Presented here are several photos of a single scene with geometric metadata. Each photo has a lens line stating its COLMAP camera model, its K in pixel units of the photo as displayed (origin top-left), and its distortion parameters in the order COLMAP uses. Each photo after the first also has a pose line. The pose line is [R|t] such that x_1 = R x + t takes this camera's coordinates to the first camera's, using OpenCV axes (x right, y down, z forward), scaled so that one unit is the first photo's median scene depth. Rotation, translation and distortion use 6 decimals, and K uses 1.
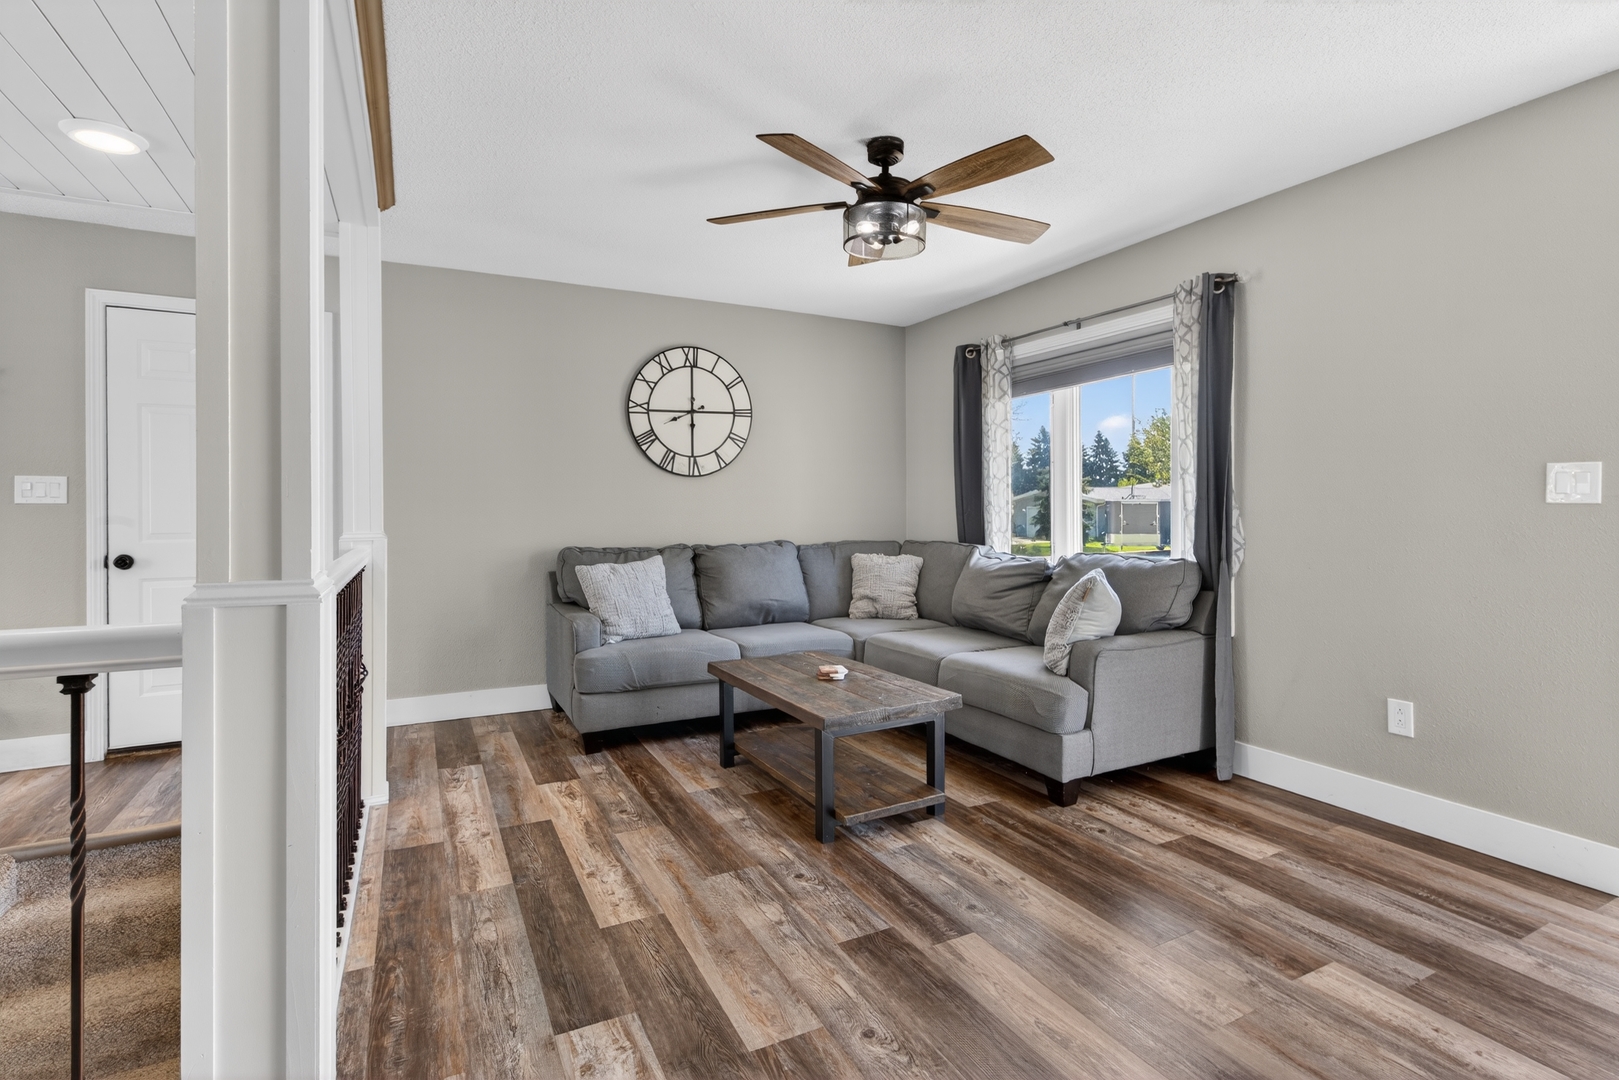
lens RADIAL K [[777.0, 0, 812.2], [0, 777.0, 499.6], [0, 0, 1]] dist [-0.001153, 0.000180]
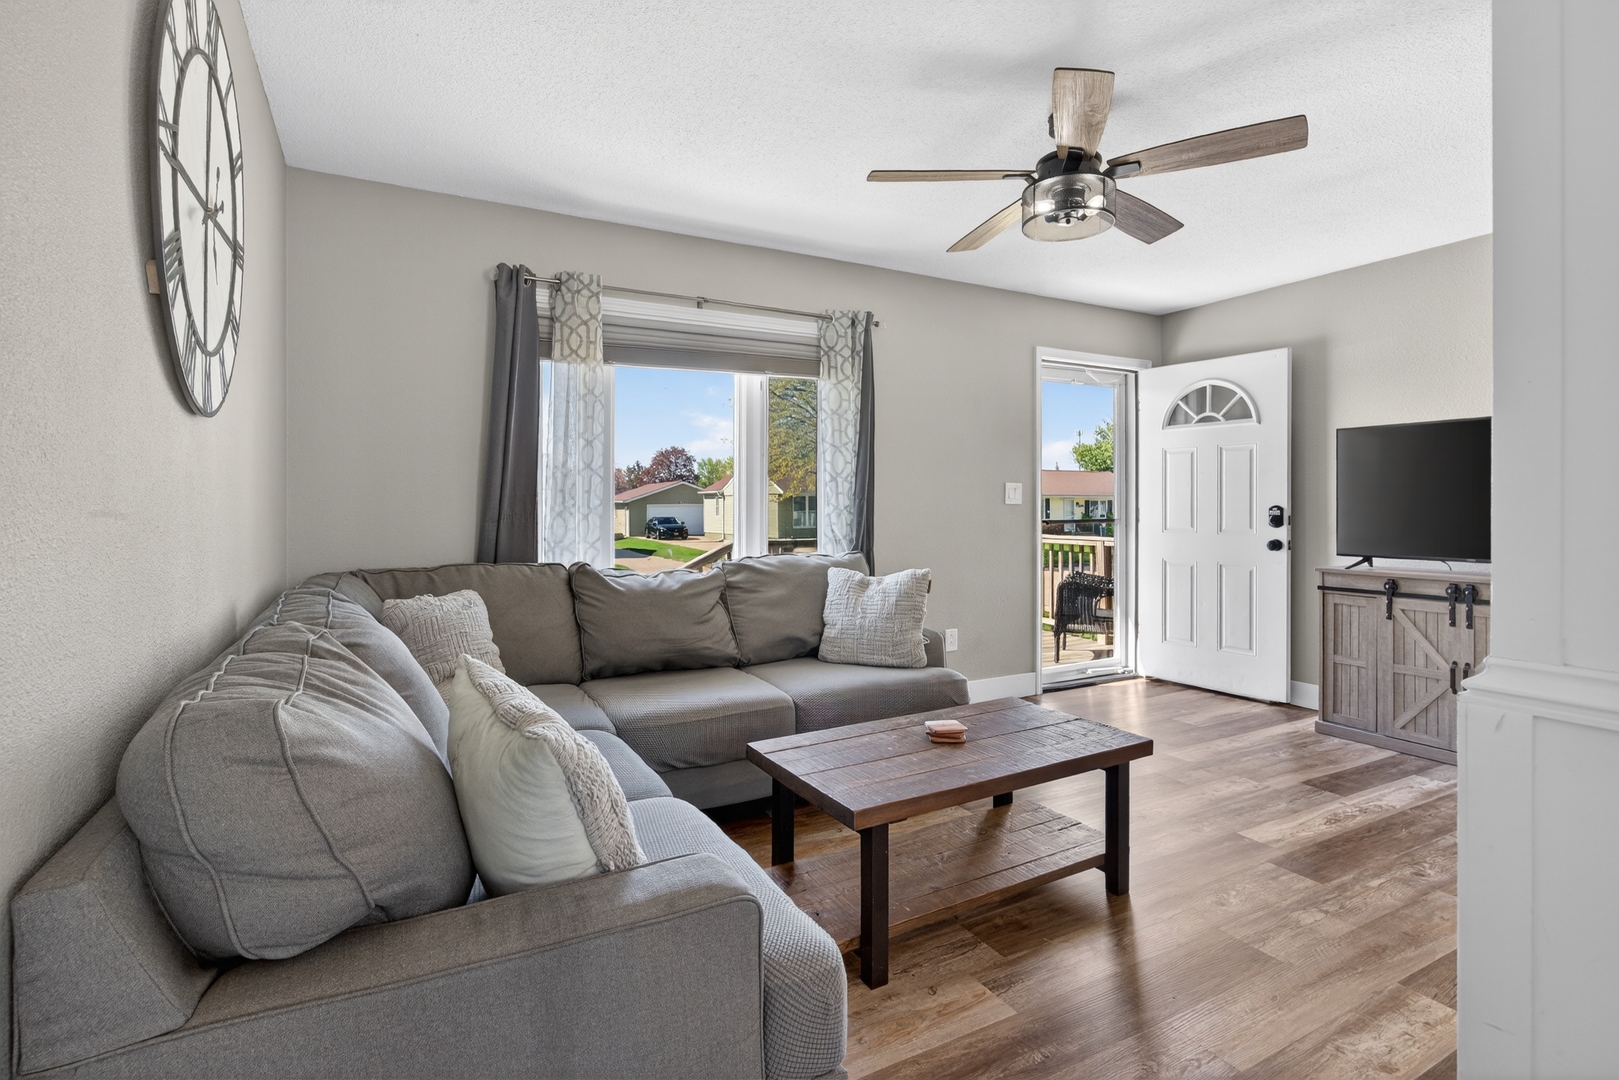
lens RADIAL K [[777.0, 0, 812.2], [0, 777.0, 499.6], [0, 0, 1]] dist [-0.001153, 0.000180]
pose [[-0.018531, 0.007964, 0.999797, -0.938950], [-0.004668, 0.999957, -0.008052, 0.012593], [-0.999817, -0.004817, -0.018493, 1.508433]]
